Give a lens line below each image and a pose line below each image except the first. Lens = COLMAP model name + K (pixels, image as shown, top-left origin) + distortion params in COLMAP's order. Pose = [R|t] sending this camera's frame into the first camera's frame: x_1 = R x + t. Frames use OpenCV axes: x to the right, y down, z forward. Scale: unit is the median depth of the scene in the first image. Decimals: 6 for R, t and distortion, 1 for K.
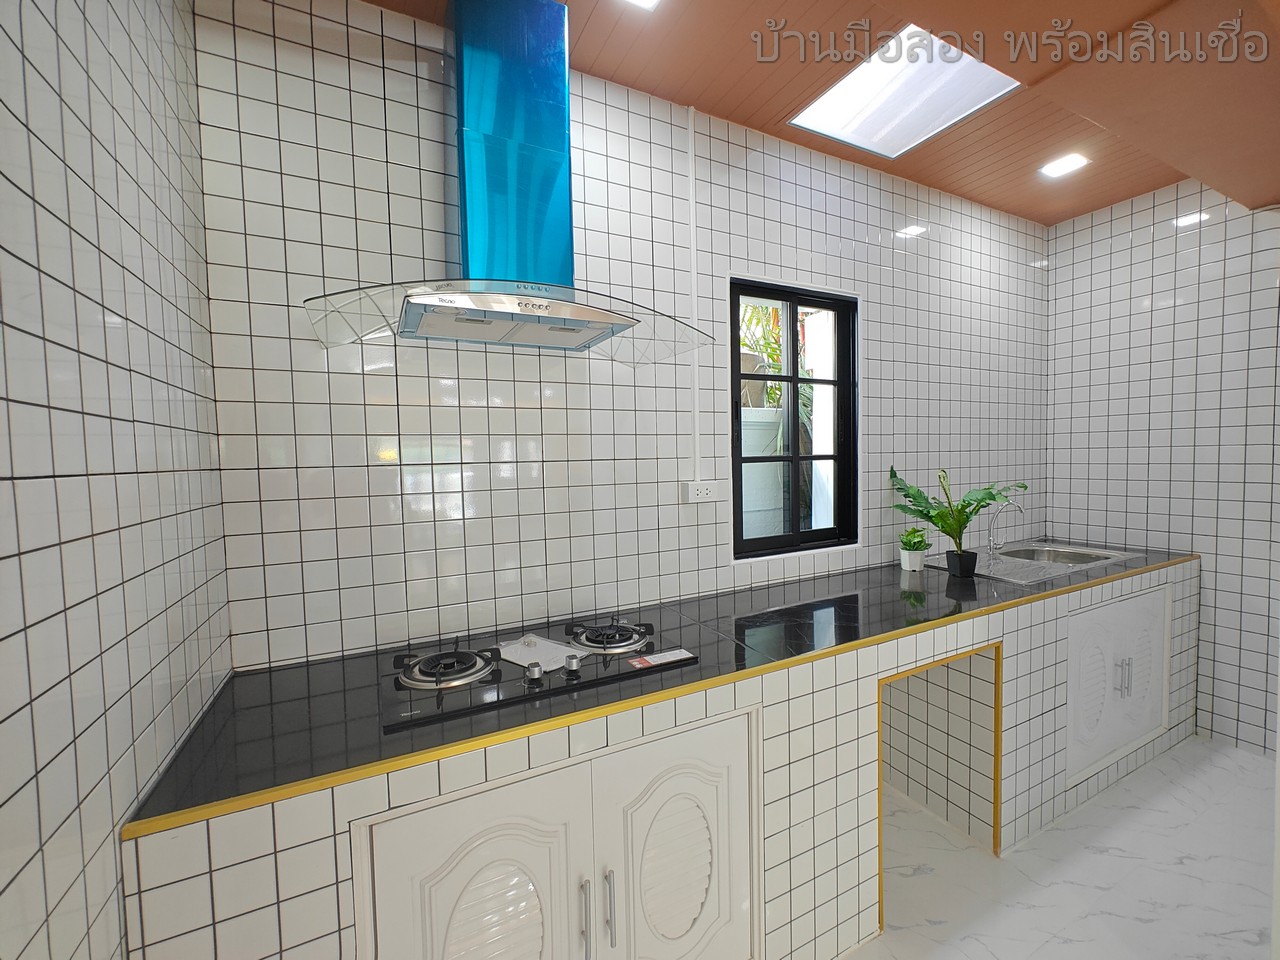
lens RADIAL K [[528.4, 0, 641.6], [0, 528.4, 483.8], [0, 0, 1]] dist [-0.001146, 0.000005]
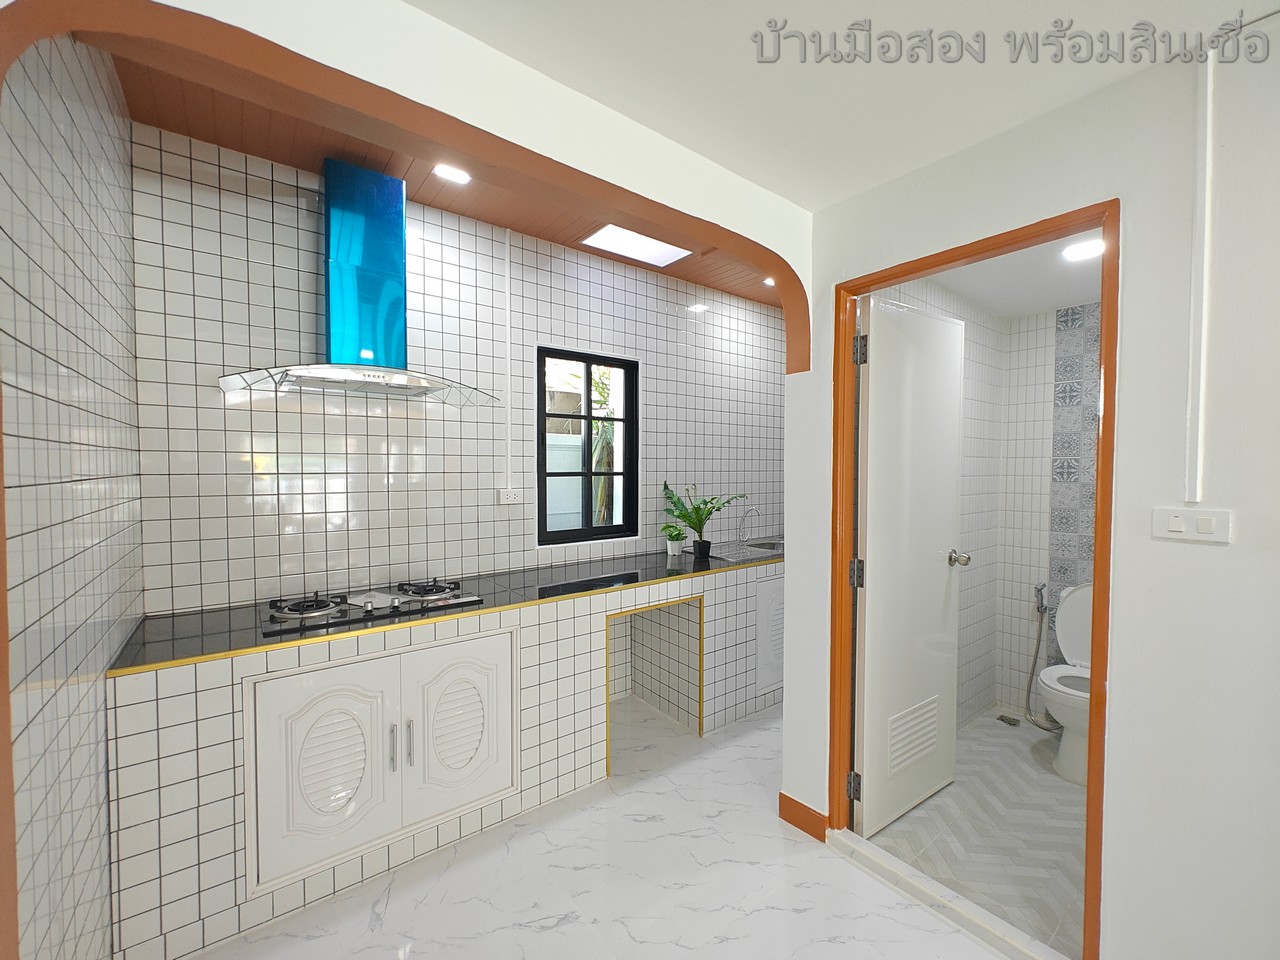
lens RADIAL K [[520.1, 0, 635.0], [0, 520.1, 485.1], [0, 0, 1]] dist [0.000468, -0.000139]
pose [[0.983122, 0.019487, 0.181910, 0.195914], [-0.016588, 0.999710, -0.017442, 0.003584], [-0.182197, 0.014130, 0.983160, -0.459236]]
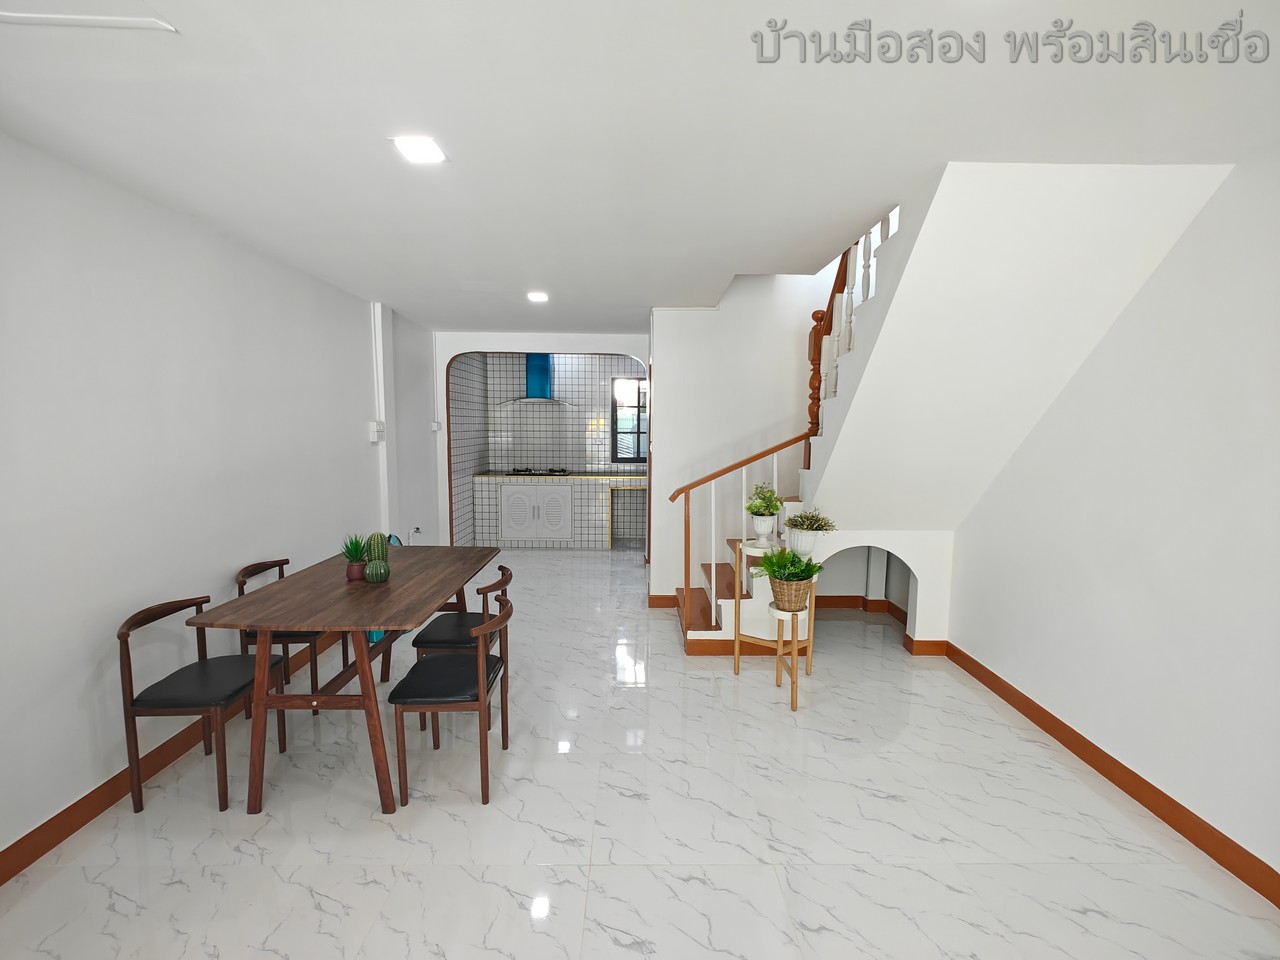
lens RADIAL K [[509.5, 0, 640.0], [0, 509.5, 480.0], [0, 0, 1]] dist [-0.000248, 0.000001]
pose [[0.899645, 0.078035, -0.429593, 1.936515], [-0.051247, 0.995970, 0.073598, 0.007617], [0.433605, -0.044196, 0.900019, -2.038483]]
